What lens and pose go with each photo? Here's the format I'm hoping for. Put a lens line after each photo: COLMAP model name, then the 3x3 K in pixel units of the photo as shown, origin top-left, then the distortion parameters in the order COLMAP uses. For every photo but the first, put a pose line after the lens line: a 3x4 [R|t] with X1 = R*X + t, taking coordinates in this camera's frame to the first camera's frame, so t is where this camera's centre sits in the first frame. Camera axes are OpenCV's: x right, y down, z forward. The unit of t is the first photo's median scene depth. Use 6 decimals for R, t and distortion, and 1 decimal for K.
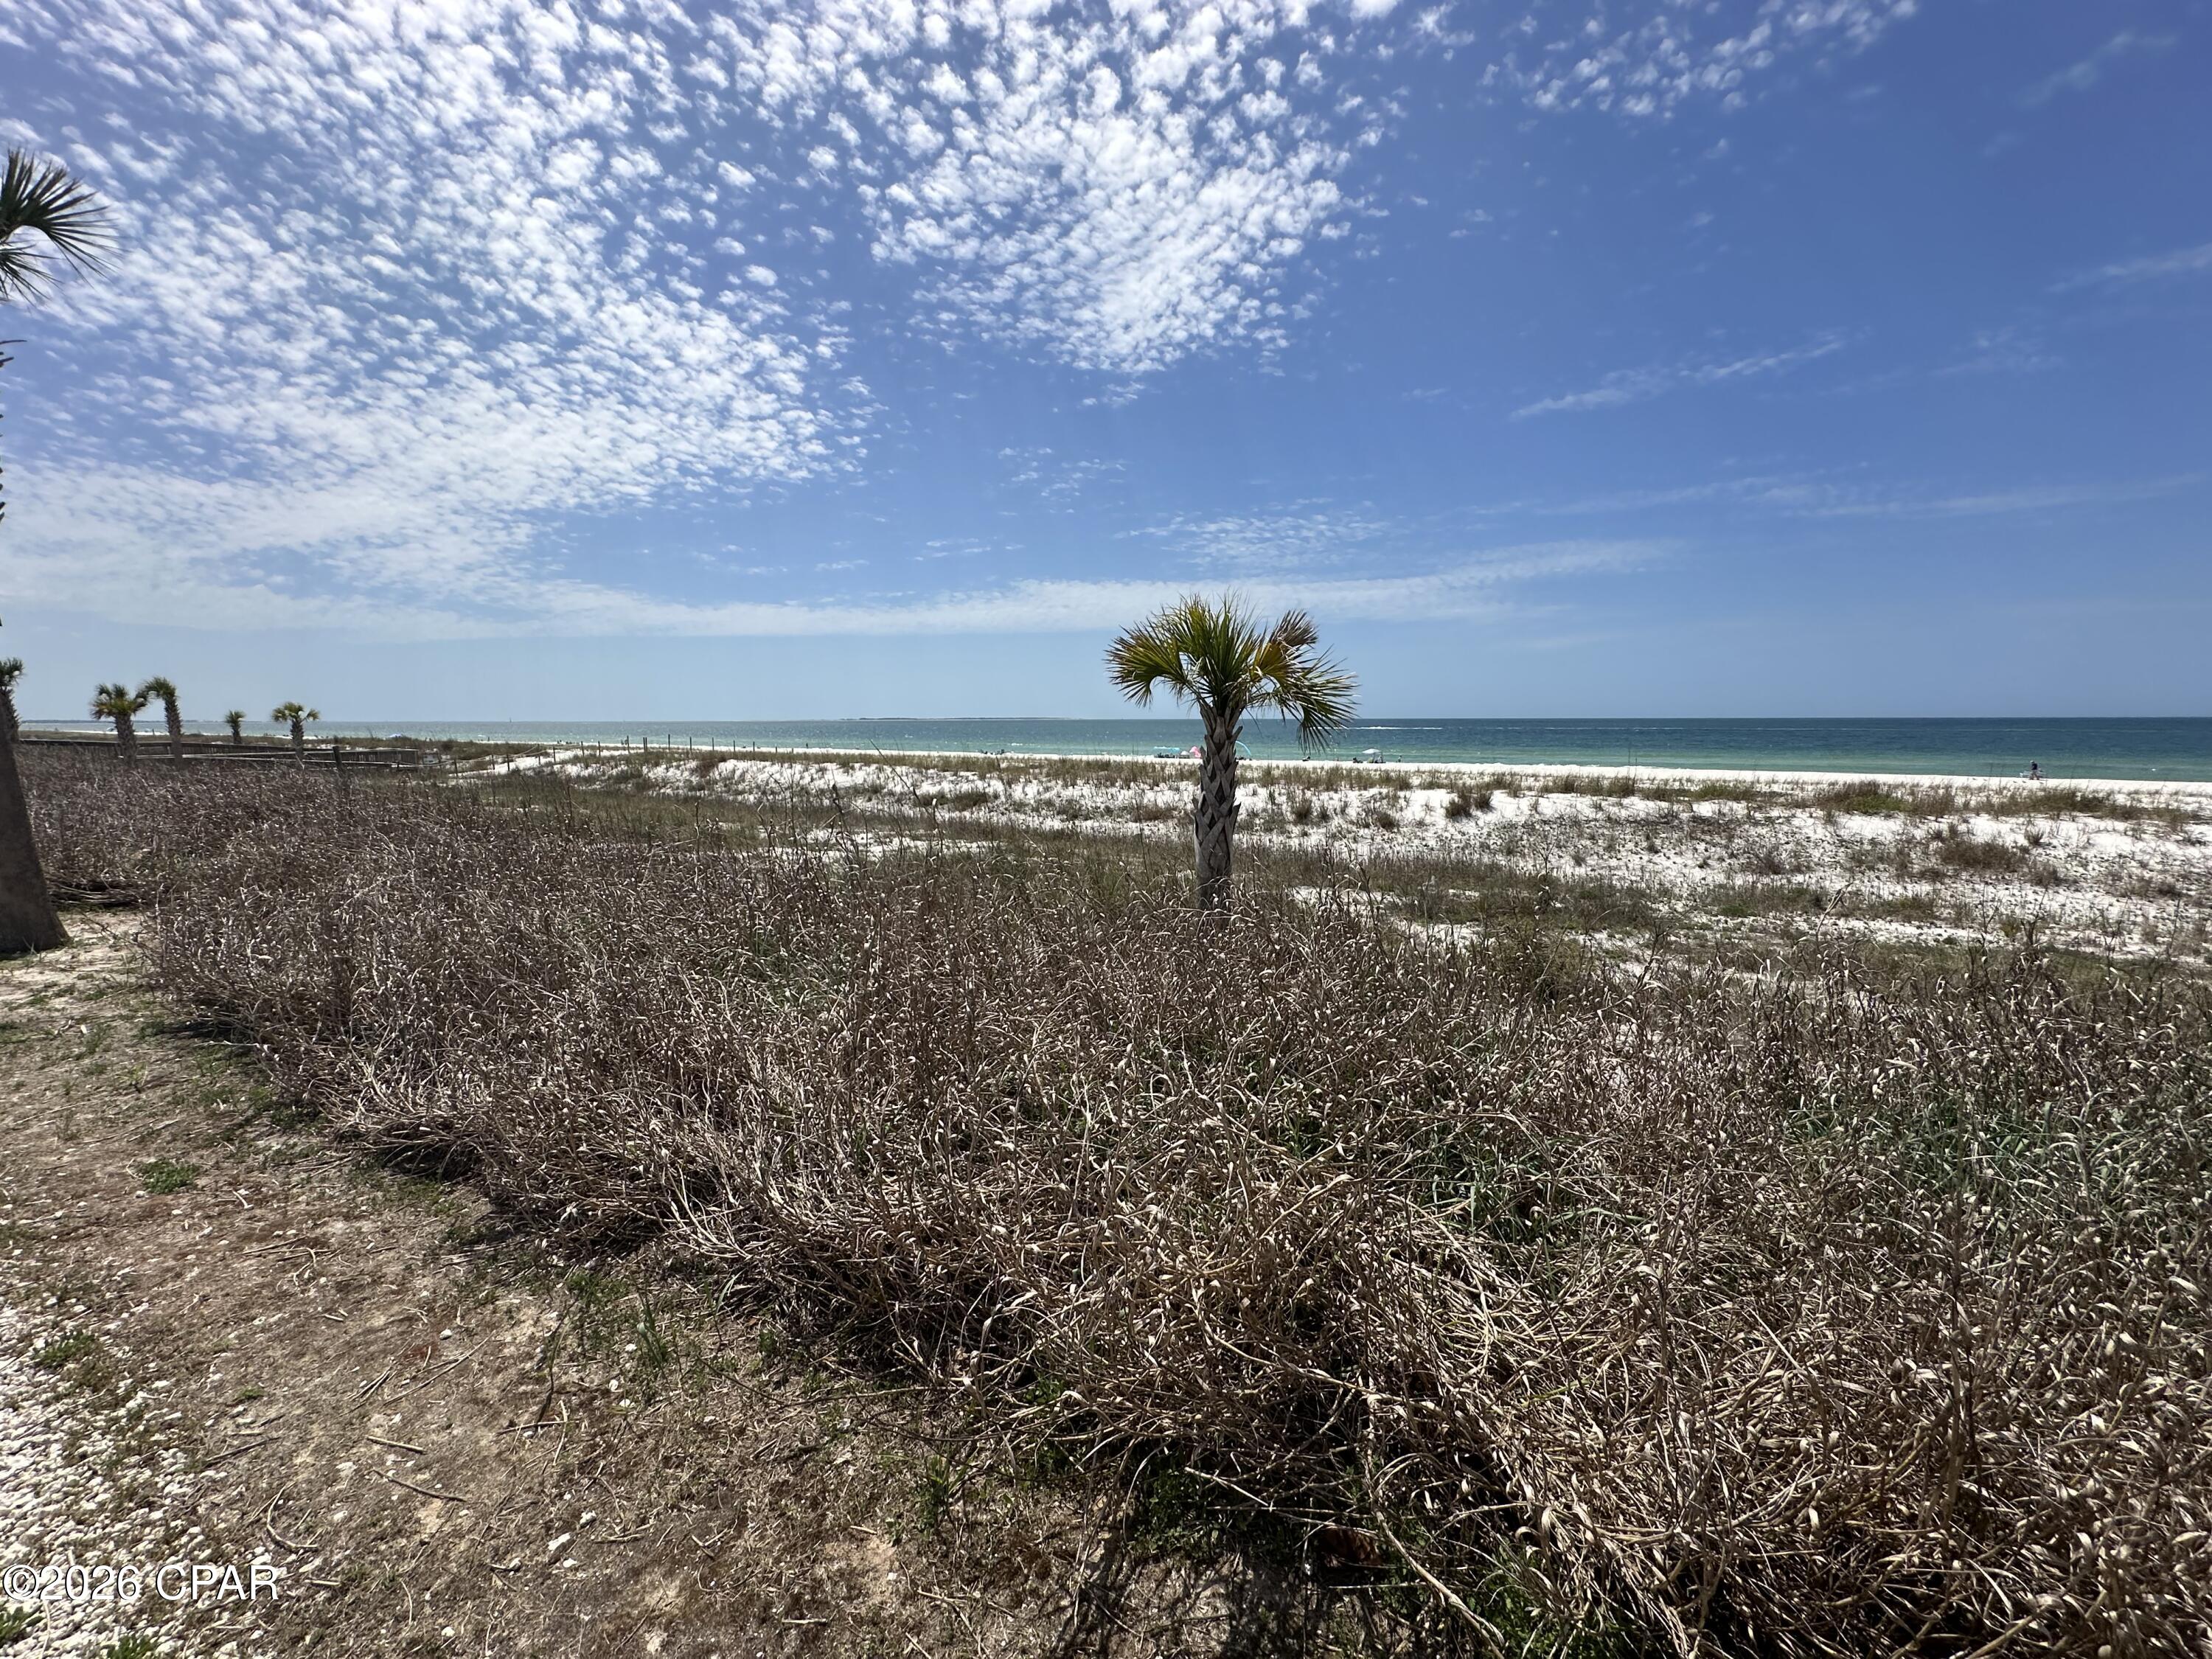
lens RADIAL K [[871.9, 0, 1104.7], [0, 871.9, 806.5], [0, 0, 1]] dist [-0.012257, 0.002859]
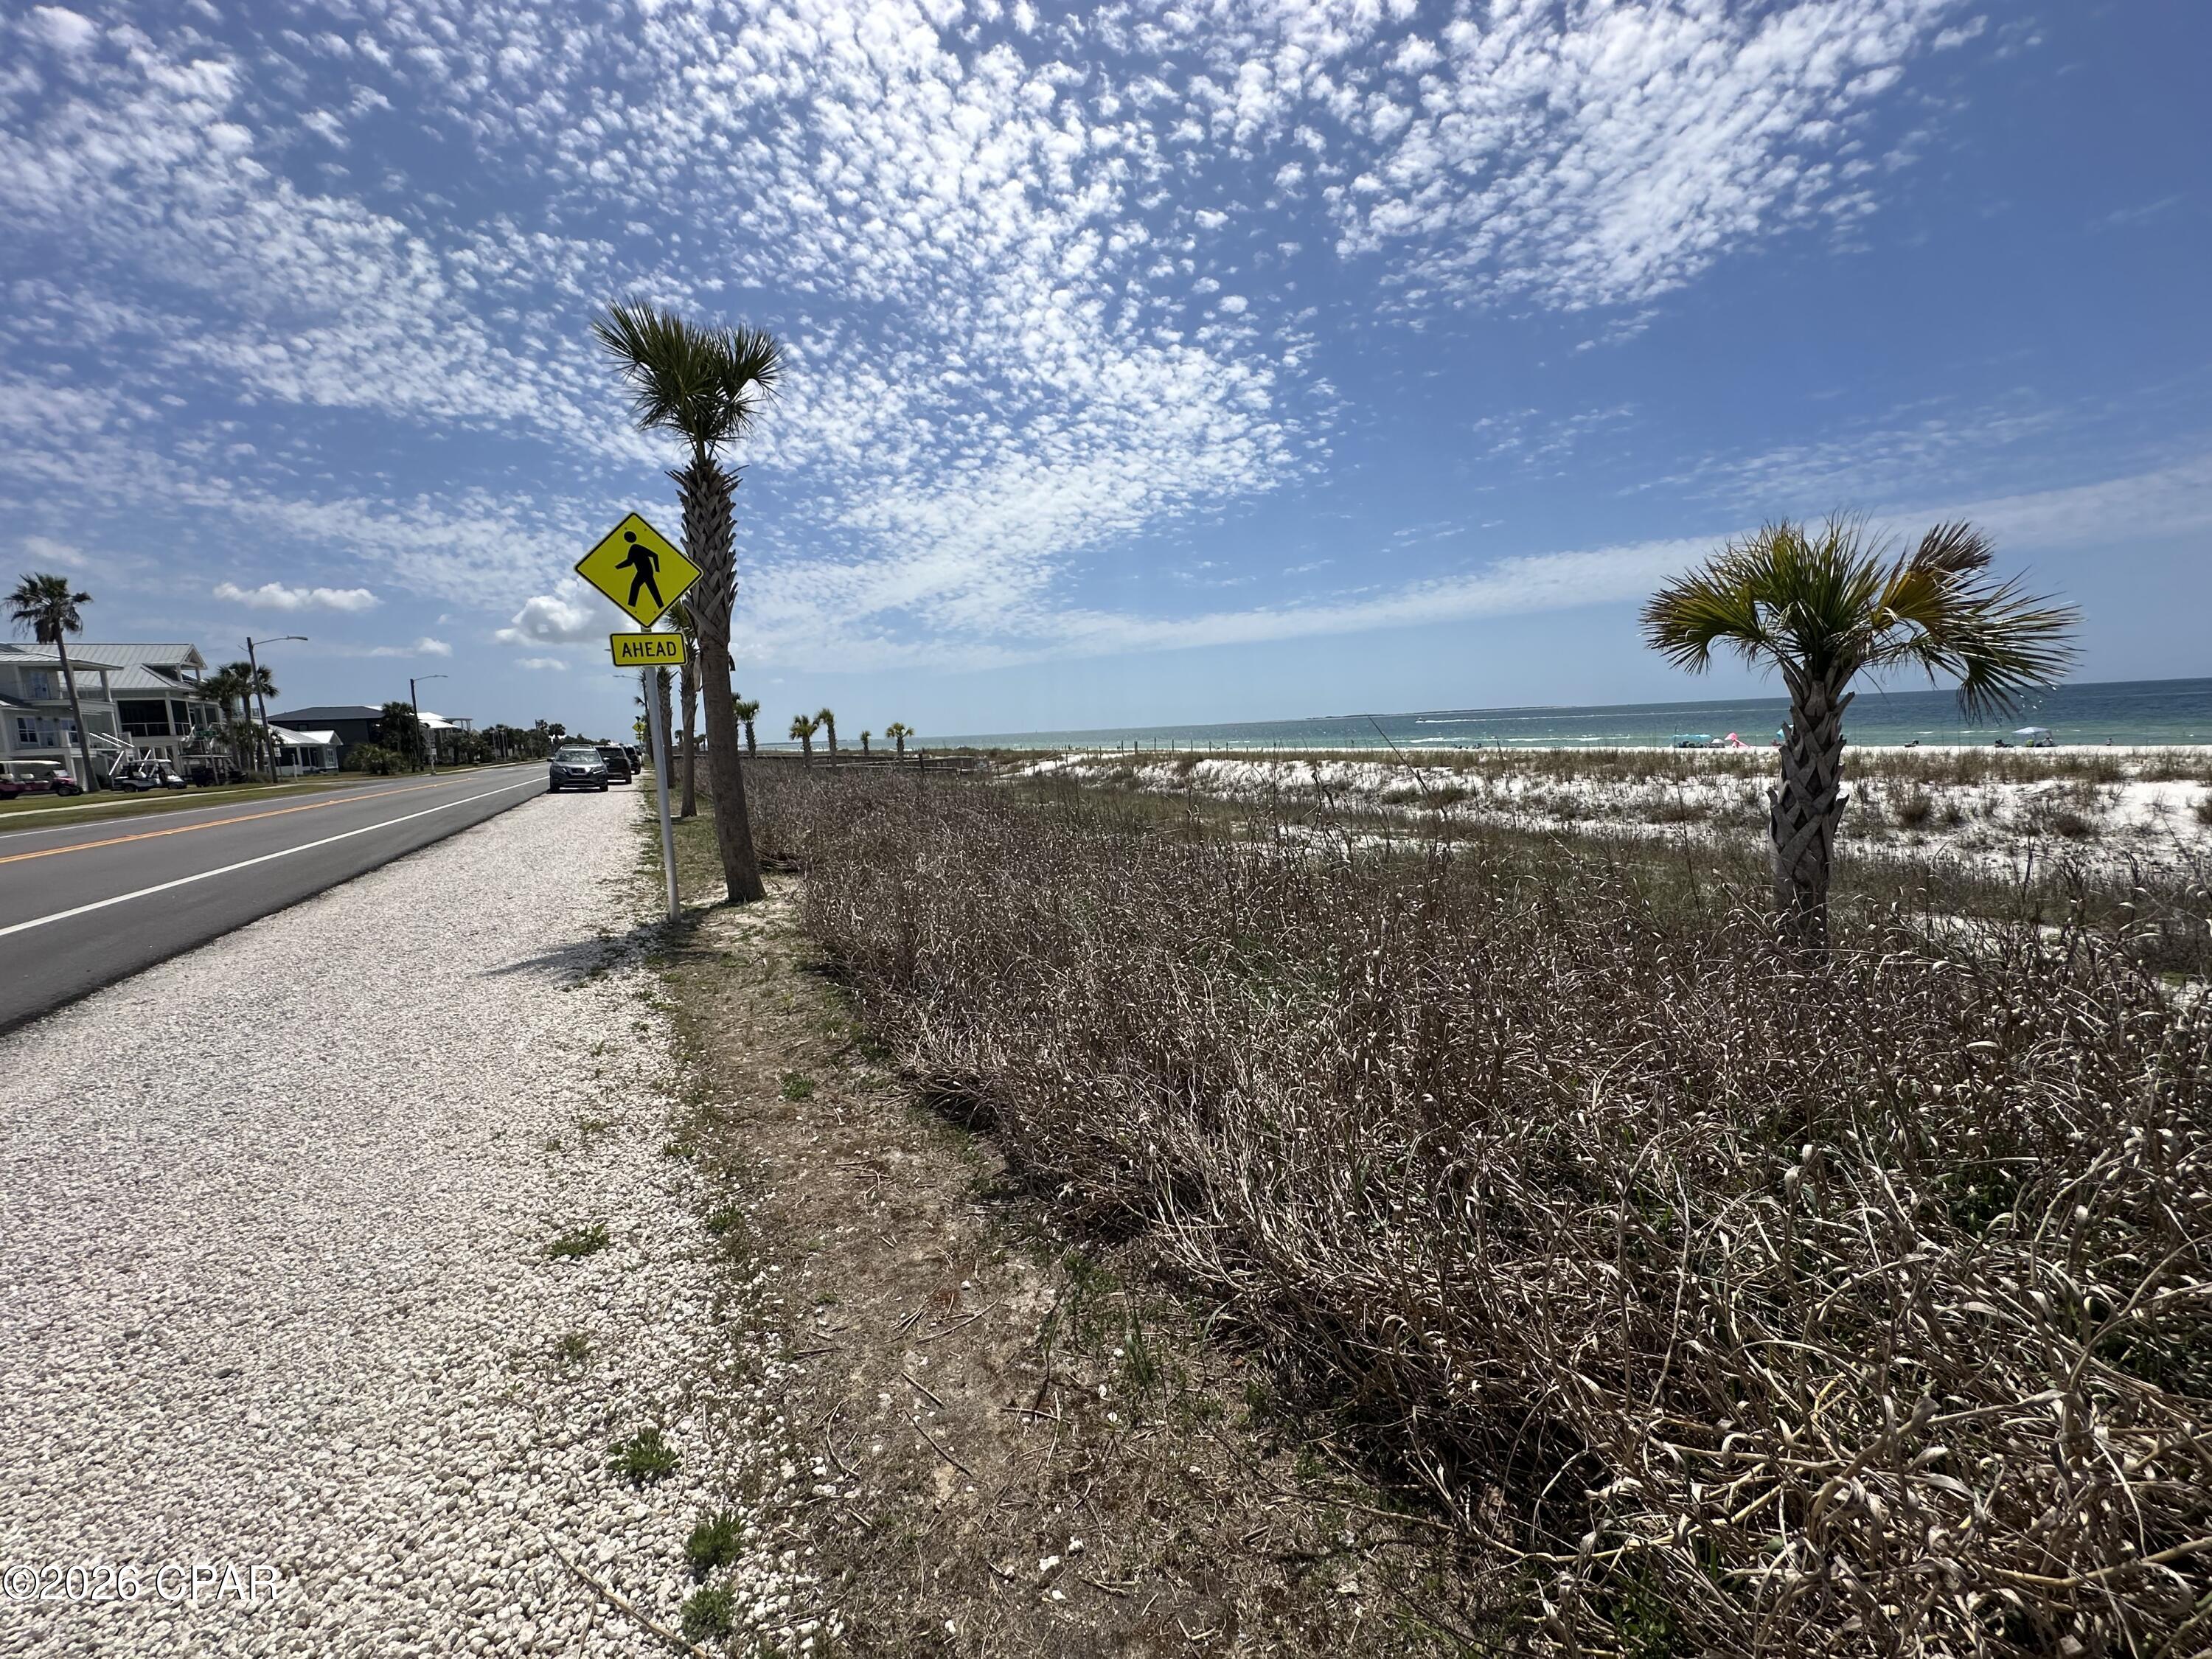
lens RADIAL K [[871.9, 0, 1104.7], [0, 871.9, 806.5], [0, 0, 1]] dist [-0.012257, 0.002859]
pose [[0.866862, 0.004994, -0.498523, -0.055702], [-0.003891, 0.999987, 0.003252, 0.011635], [0.498533, -0.000879, 0.866870, 0.104652]]
